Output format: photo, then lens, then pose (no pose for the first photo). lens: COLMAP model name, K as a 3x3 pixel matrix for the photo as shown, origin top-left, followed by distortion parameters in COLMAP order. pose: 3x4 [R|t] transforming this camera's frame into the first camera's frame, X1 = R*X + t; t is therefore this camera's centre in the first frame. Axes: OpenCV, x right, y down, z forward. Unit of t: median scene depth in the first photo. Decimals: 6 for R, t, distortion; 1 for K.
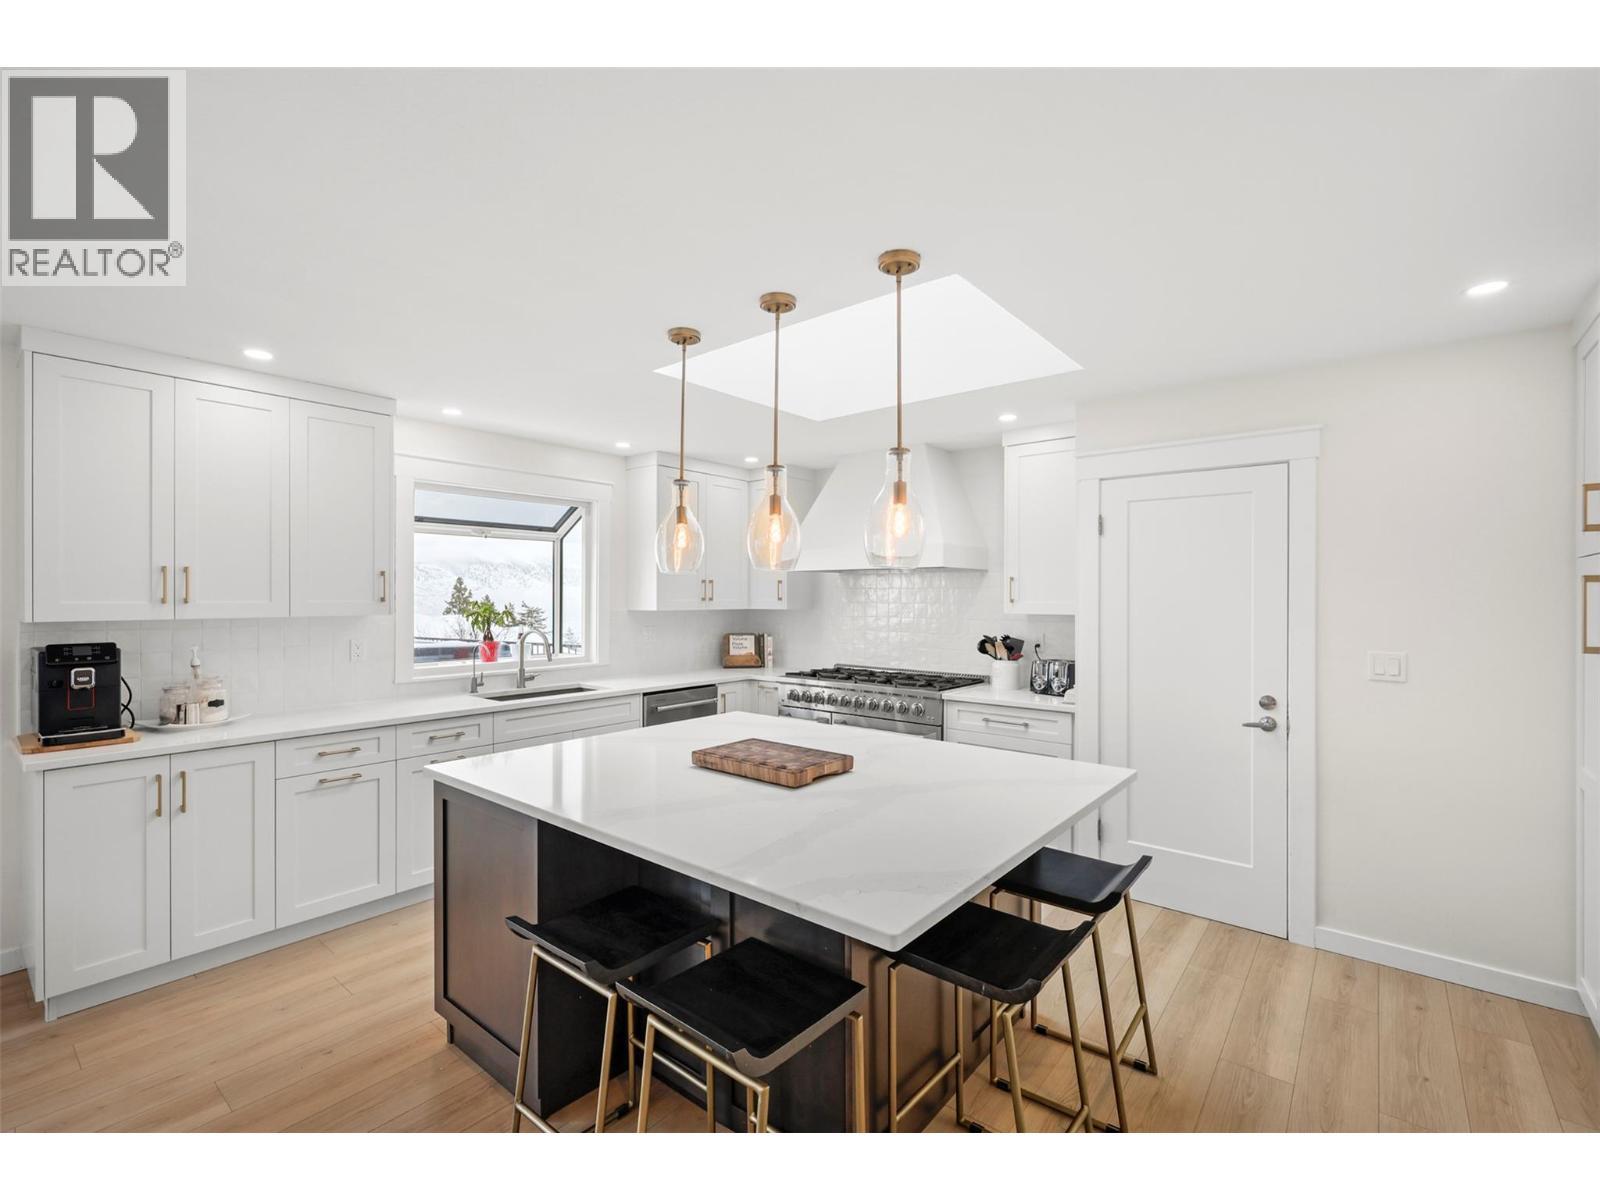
lens RADIAL K [[717.9, 0, 807.8], [0, 717.9, 596.0], [0, 0, 1]] dist [-0.000677, 0.001485]
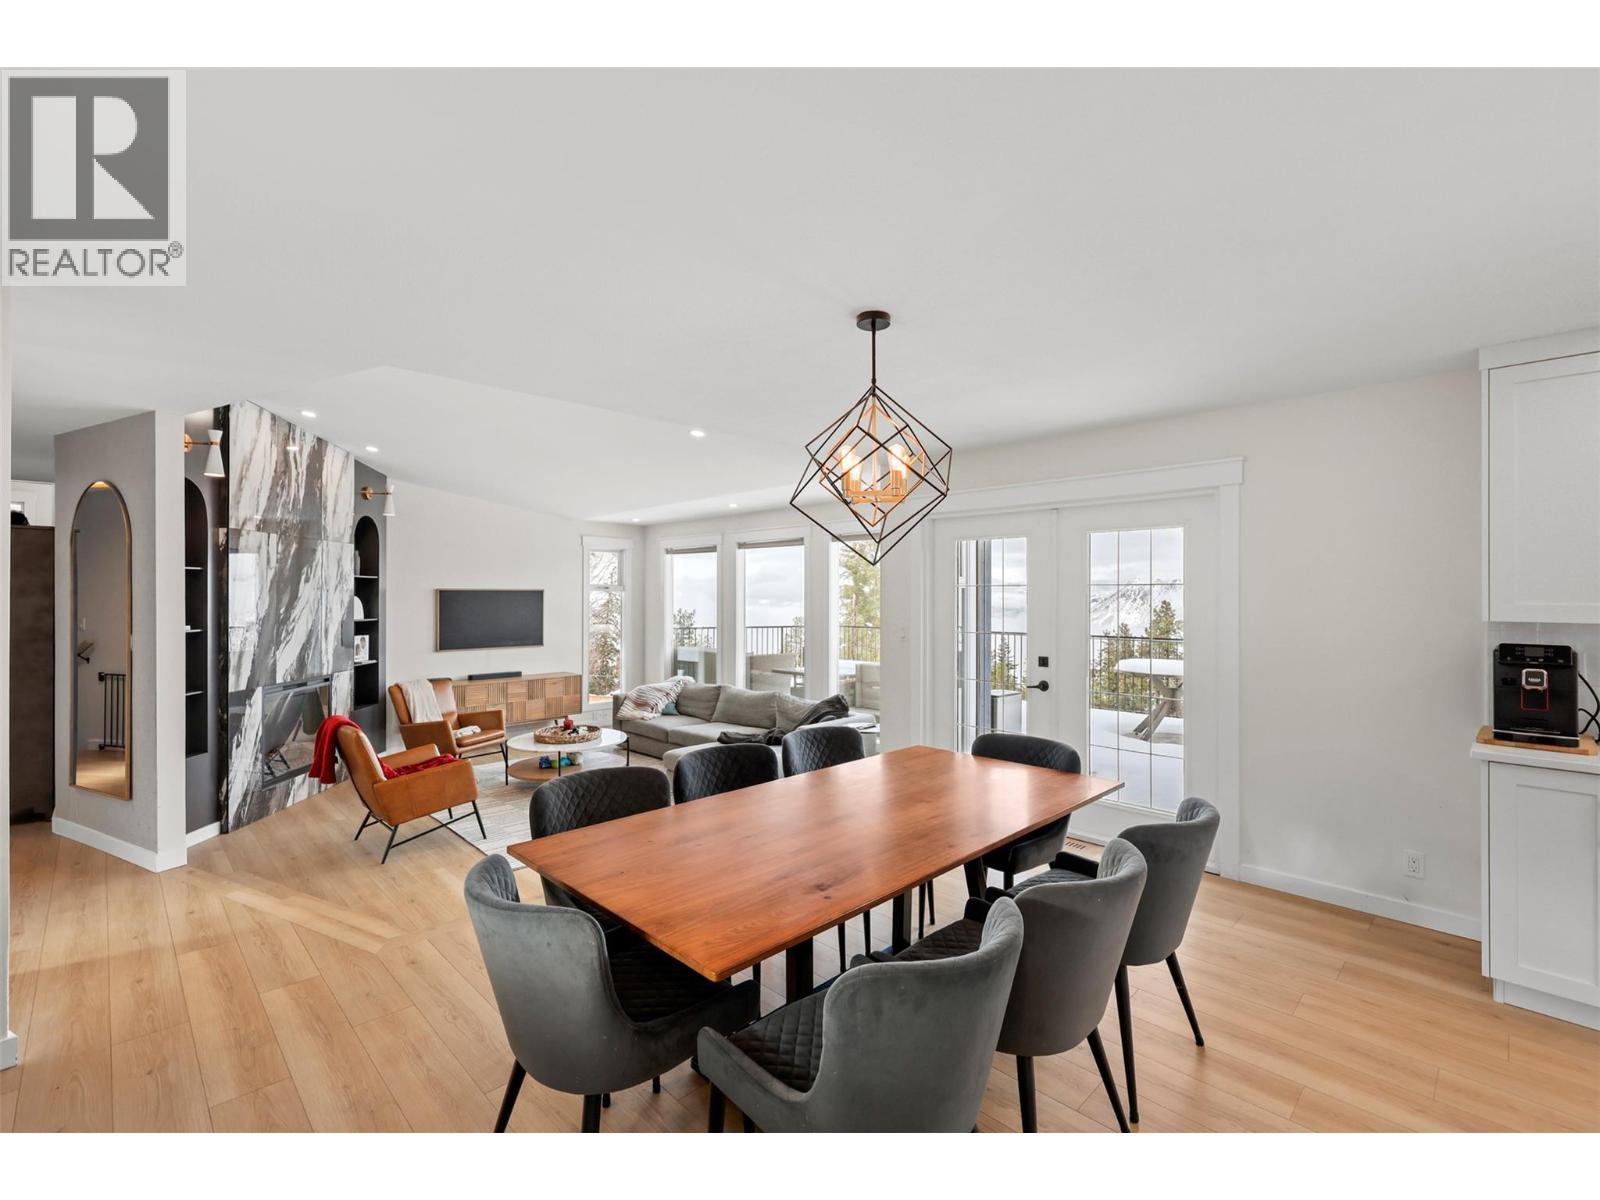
lens RADIAL K [[717.9, 0, 798.1], [0, 717.9, 593.9], [0, 0, 1]] dist [-0.000677, 0.001485]
pose [[-0.120023, -0.002774, -0.992767, 0.069572], [-0.002440, 0.999994, -0.002499, 0.000981], [0.992768, 0.002123, -0.120029, 0.072931]]
